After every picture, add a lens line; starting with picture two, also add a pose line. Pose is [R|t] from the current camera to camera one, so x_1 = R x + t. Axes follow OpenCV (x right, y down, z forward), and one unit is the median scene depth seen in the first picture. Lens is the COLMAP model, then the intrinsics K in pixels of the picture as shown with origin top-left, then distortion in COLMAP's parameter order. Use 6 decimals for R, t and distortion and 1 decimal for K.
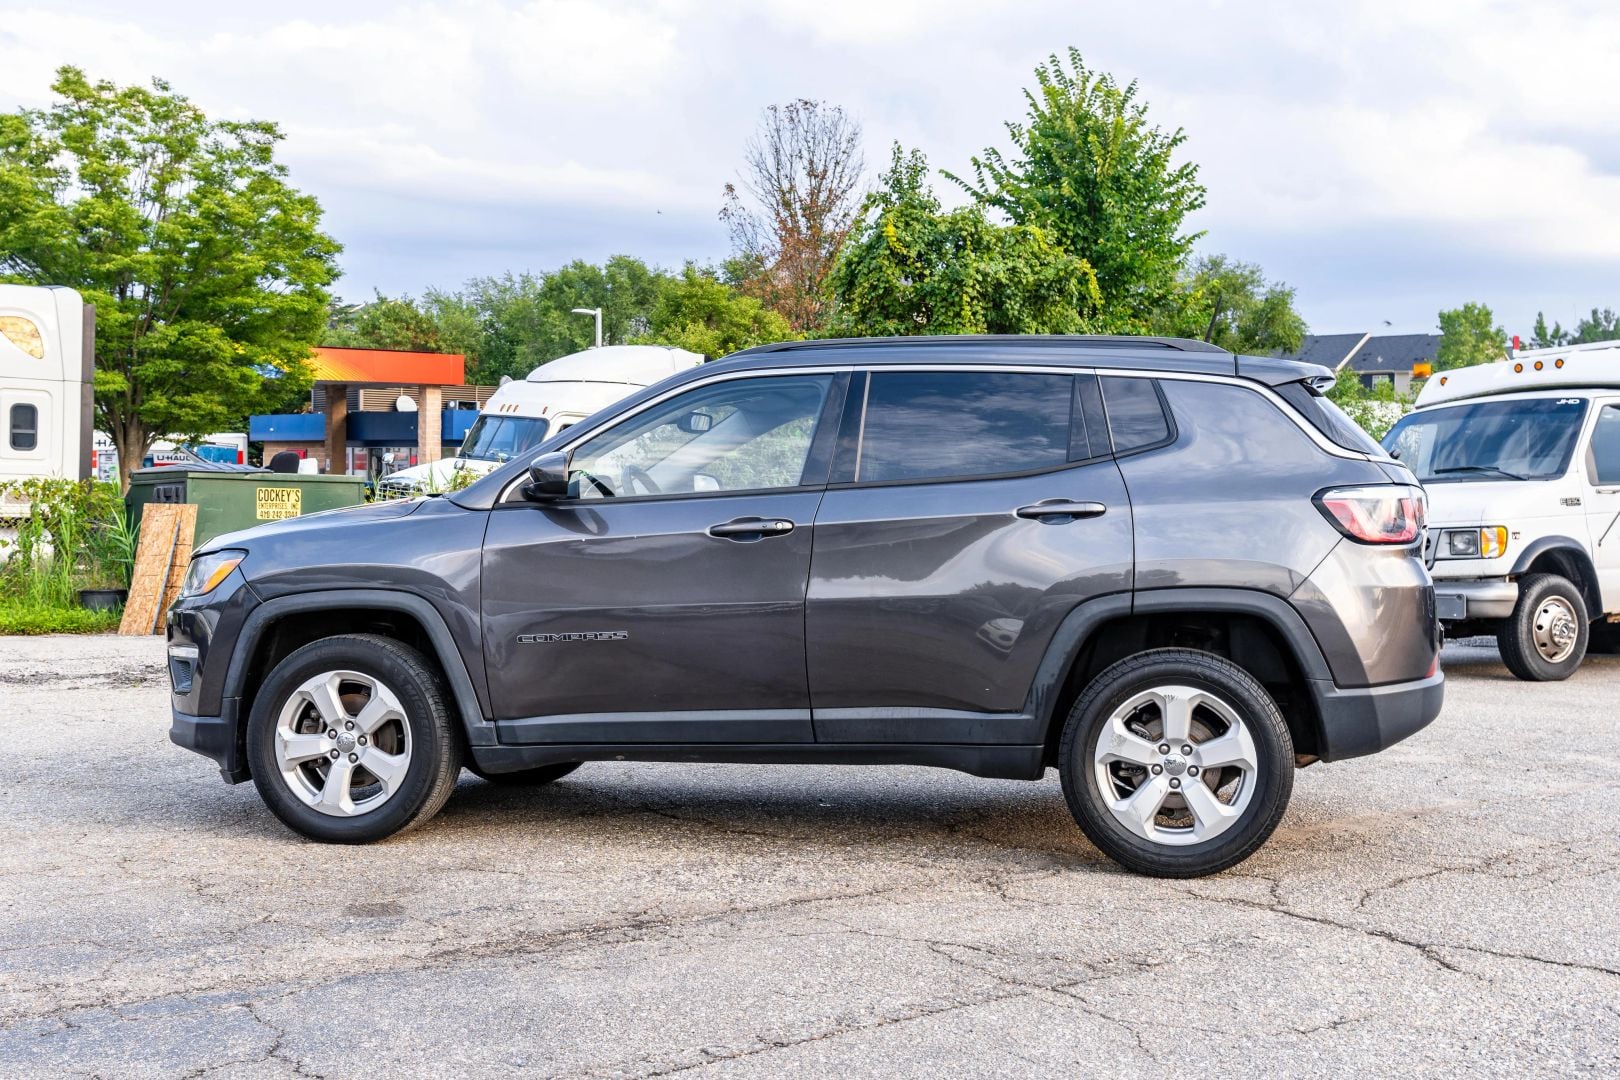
lens RADIAL K [[2106.5, 0, 775.2], [0, 2106.5, 537.6], [0, 0, 1]] dist [0.003549, 0.023659]
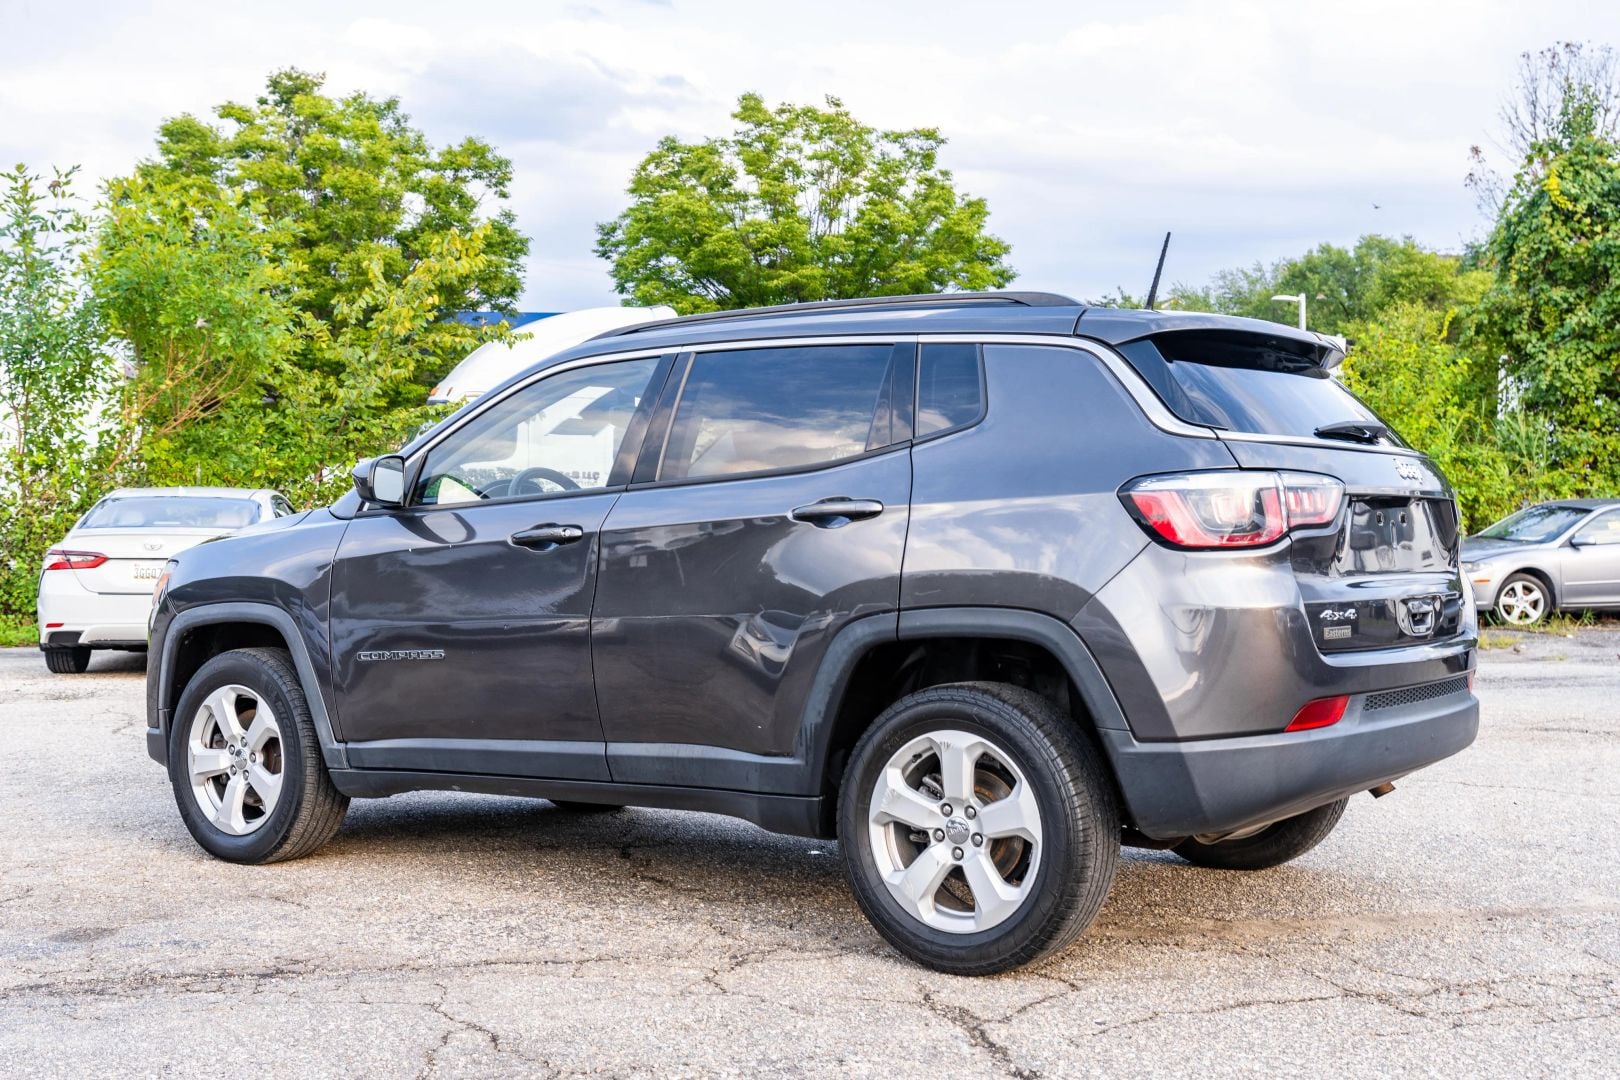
lens RADIAL K [[2106.5, 0, 775.2], [0, 2106.5, 537.6], [0, 0, 1]] dist [0.003549, 0.023659]
pose [[0.886854, -0.007989, -0.461982, 0.169434], [0.006817, 0.999968, -0.004204, 0.000259], [0.462000, 0.000579, 0.886880, 0.091291]]
